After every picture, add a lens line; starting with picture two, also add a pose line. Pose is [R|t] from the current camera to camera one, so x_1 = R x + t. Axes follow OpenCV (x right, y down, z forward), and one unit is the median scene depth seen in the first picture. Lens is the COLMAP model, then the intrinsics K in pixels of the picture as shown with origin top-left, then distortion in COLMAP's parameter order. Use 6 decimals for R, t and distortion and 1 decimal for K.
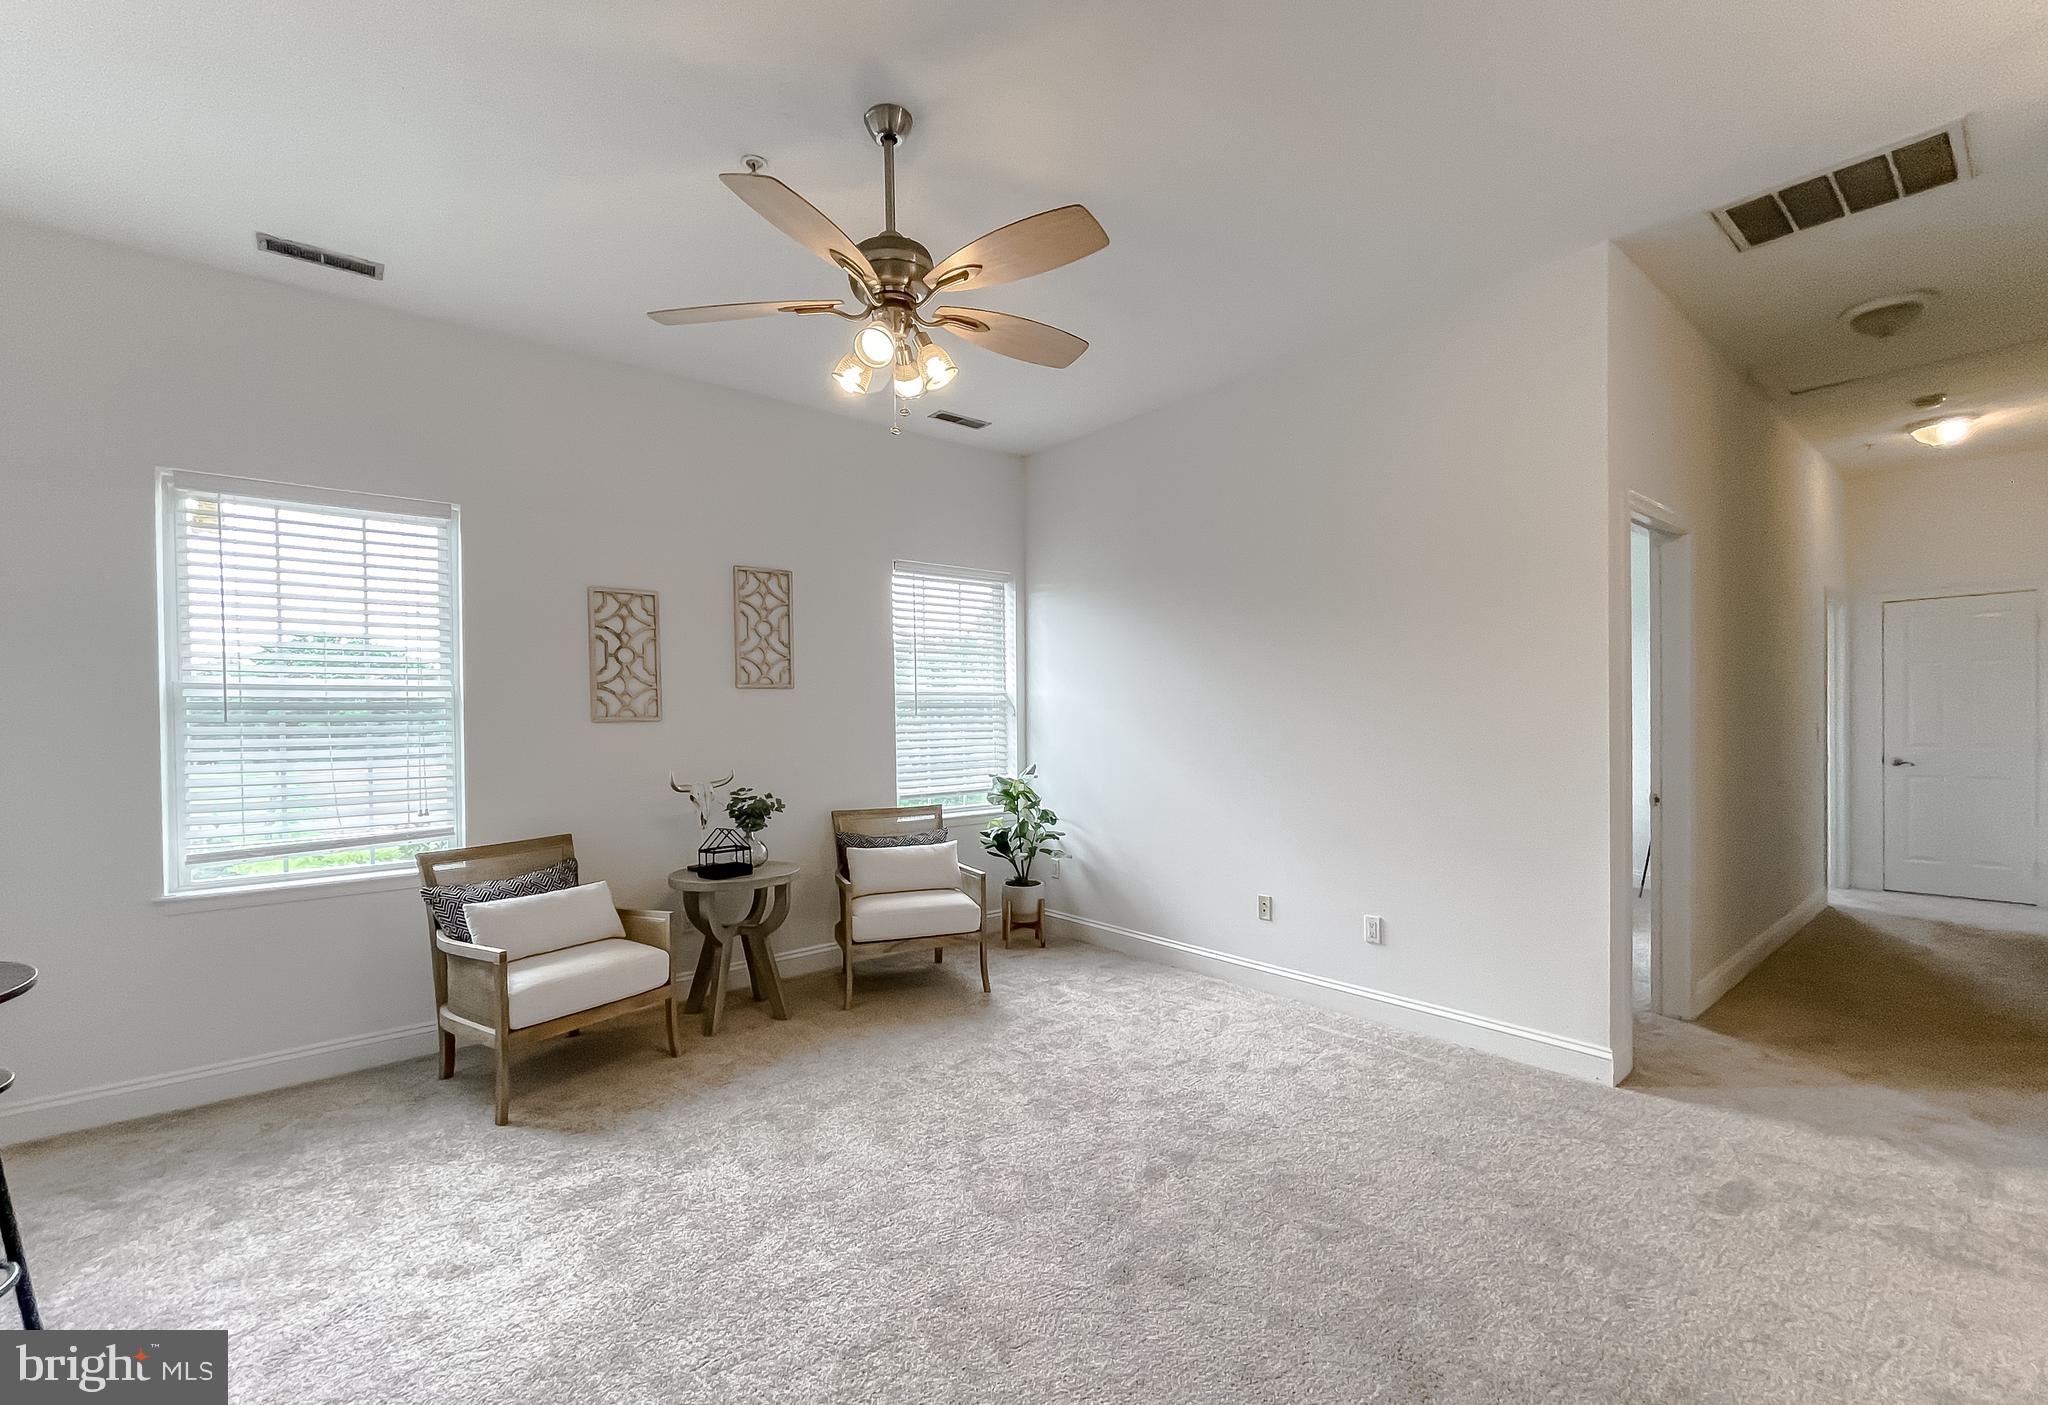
lens RADIAL K [[869.5, 0, 1018.8], [0, 869.5, 730.7], [0, 0, 1]] dist [0.005085, 0.001929]
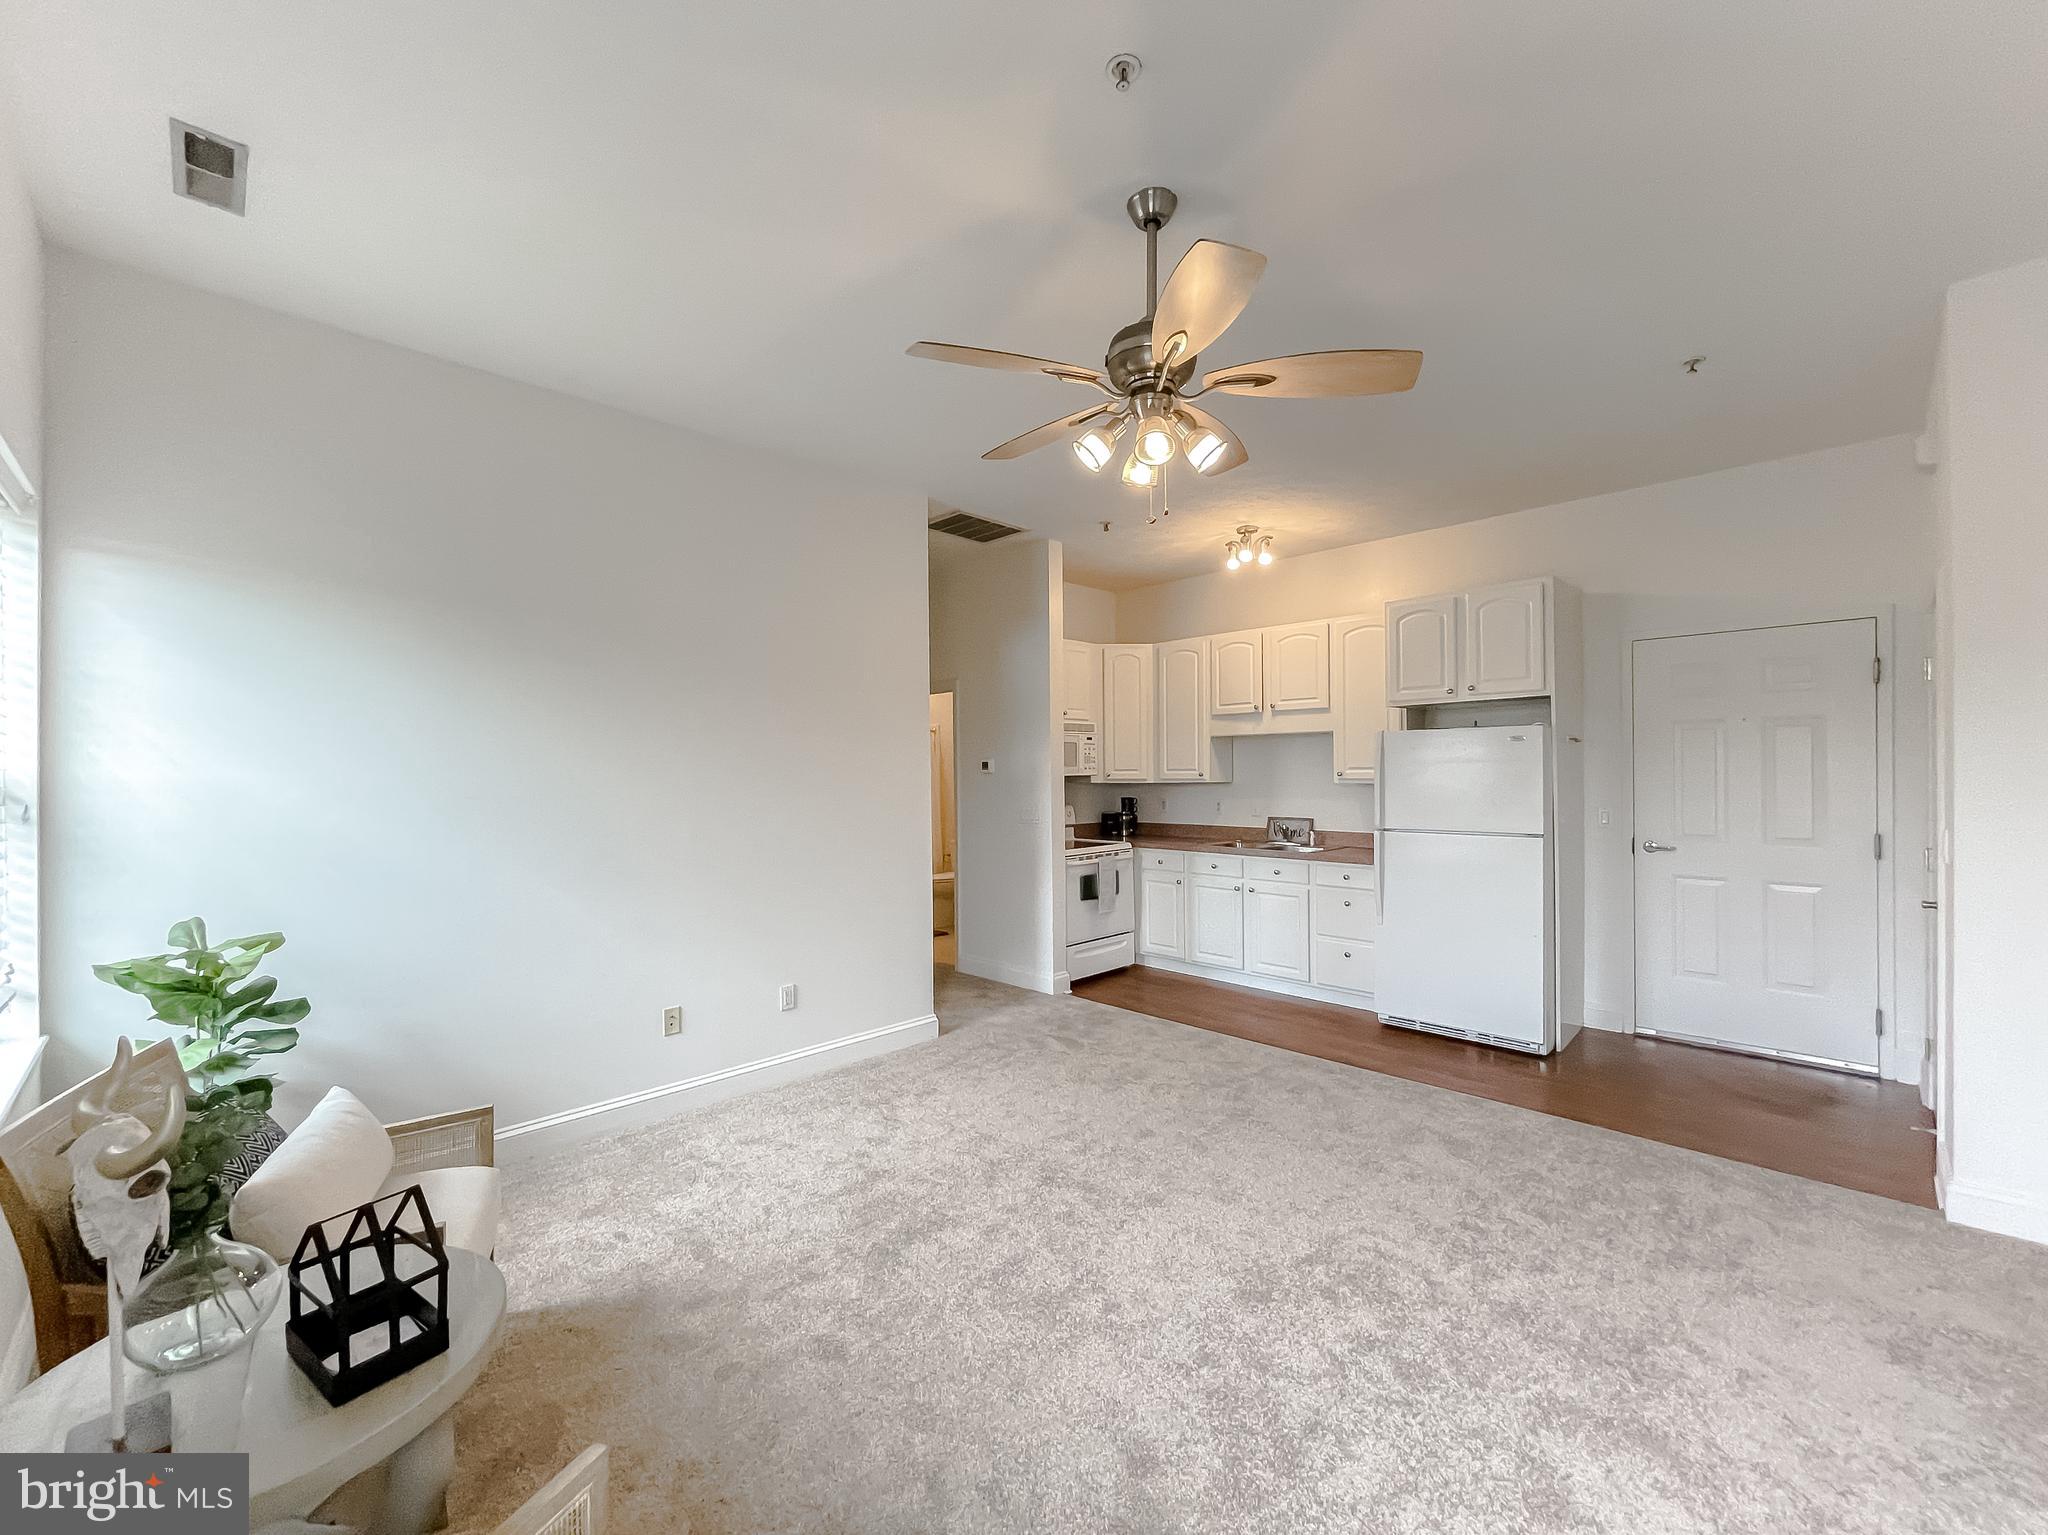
lens RADIAL K [[840.5, 0, 1010.5], [0, 840.5, 775.6], [0, 0, 1]] dist [-0.000639, 0.000247]
pose [[-0.079832, 0.009490, 0.996763, -0.782529], [0.027800, 0.999587, -0.007290, -0.042045], [-0.996421, 0.027128, -0.080063, 0.922229]]
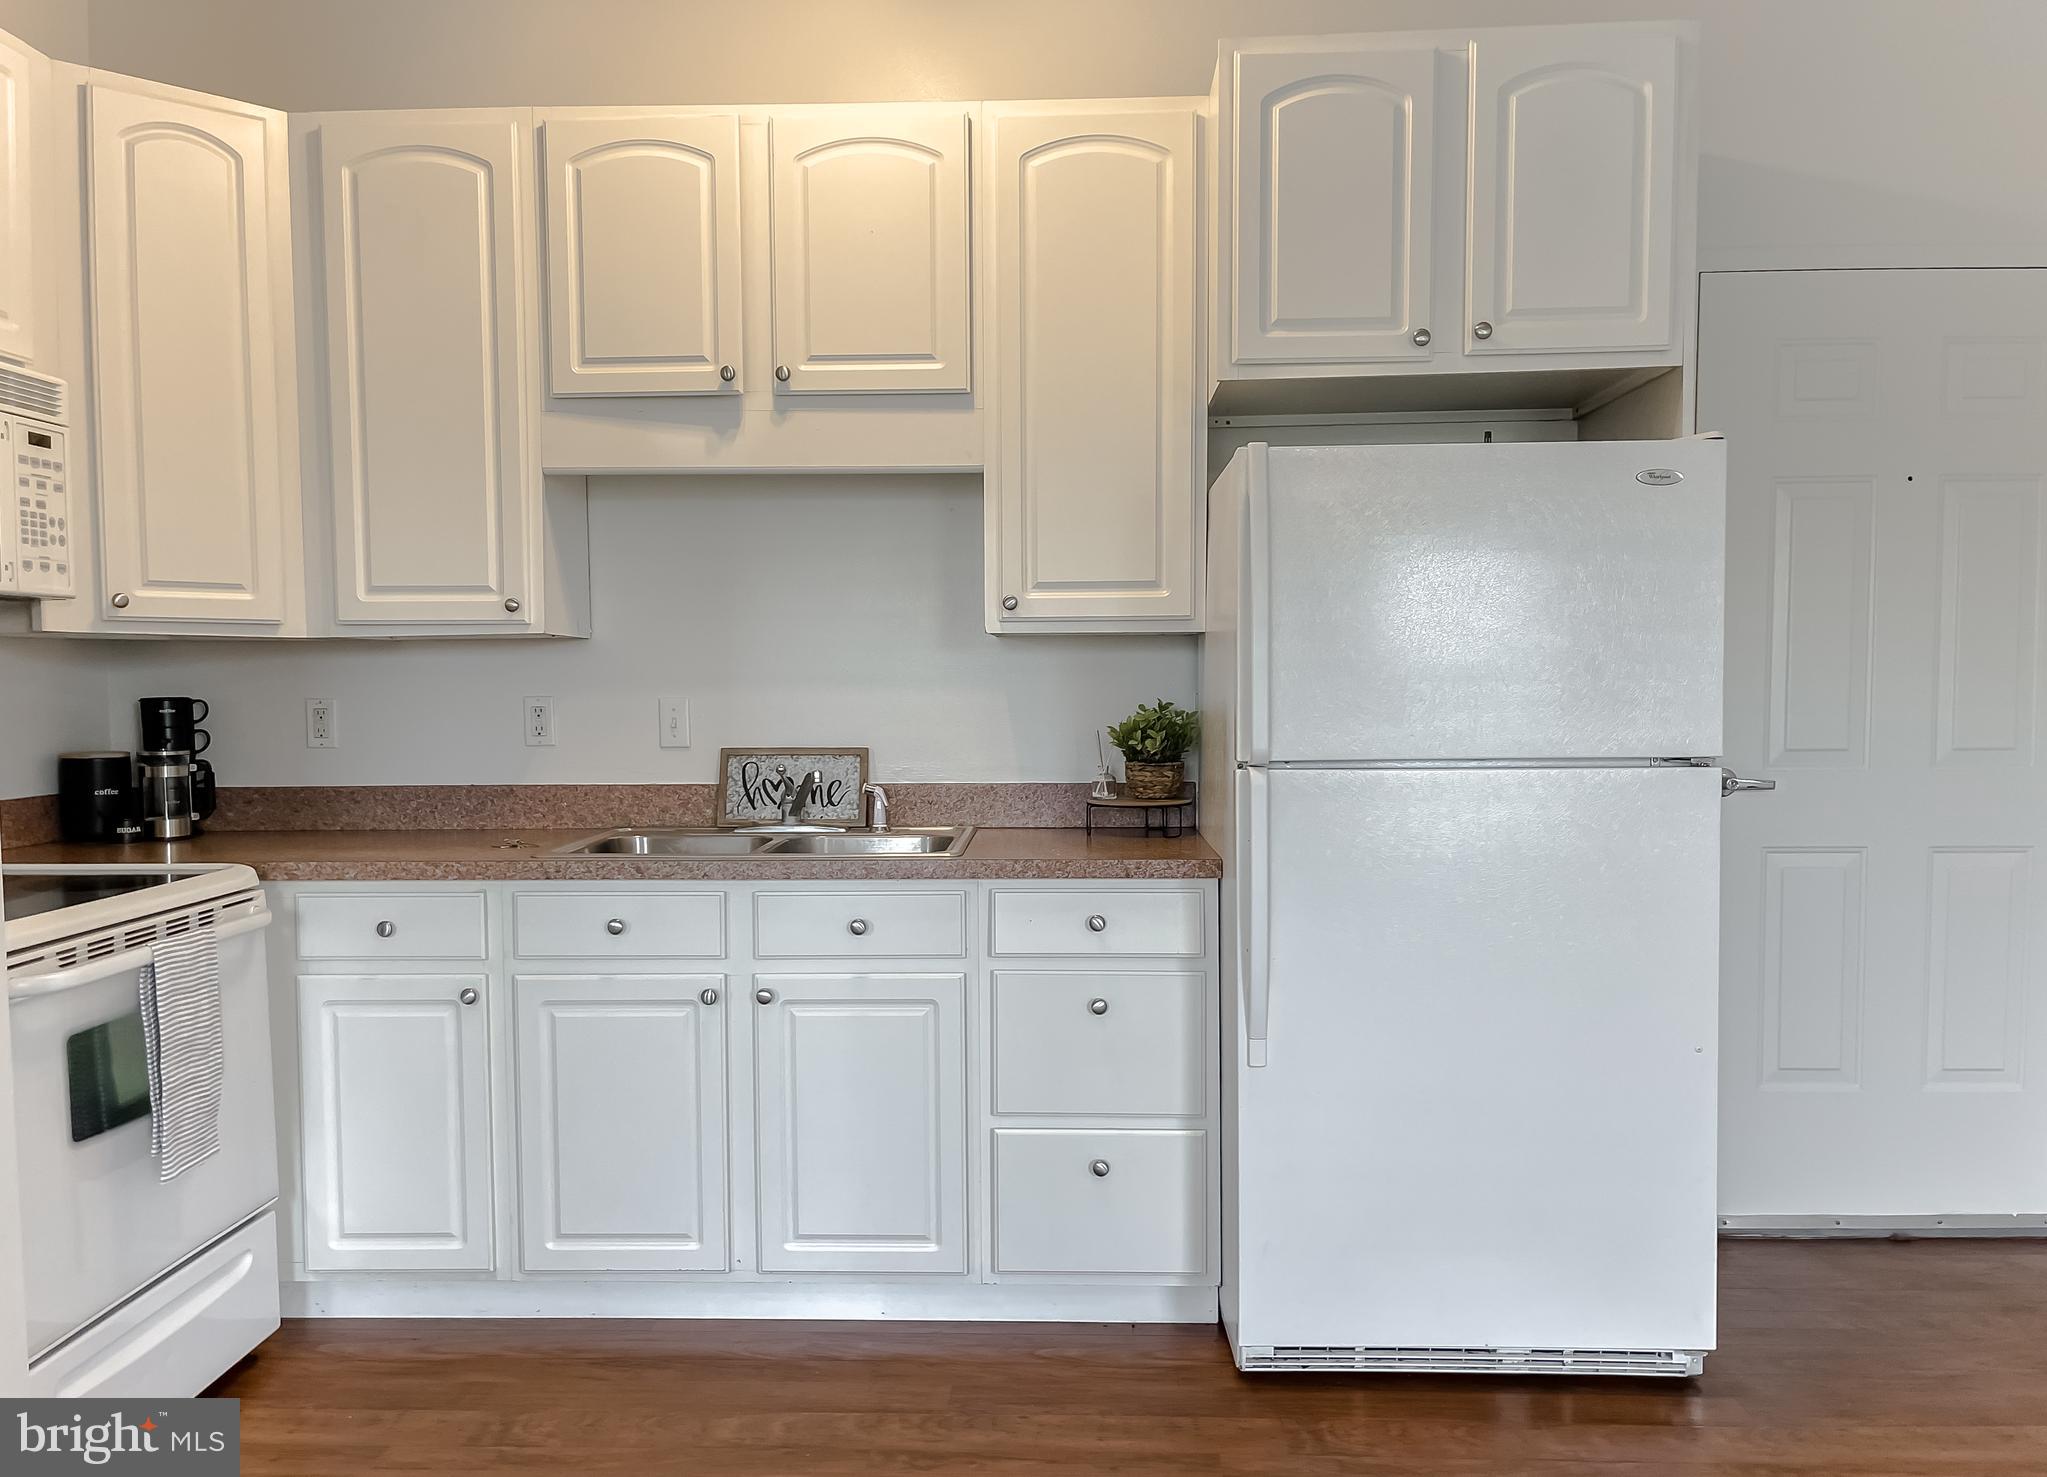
lens RADIAL K [[1575.7, 0, 1010.2], [0, 1575.7, 774.7], [0, 0, 1]] dist [0.038114, -0.030769]
pose [[-0.746627, -0.021026, 0.664911, 0.157917], [0.029388, 0.997482, 0.064542, 0.005382], [-0.664594, 0.067729, -0.744129, 0.890255]]
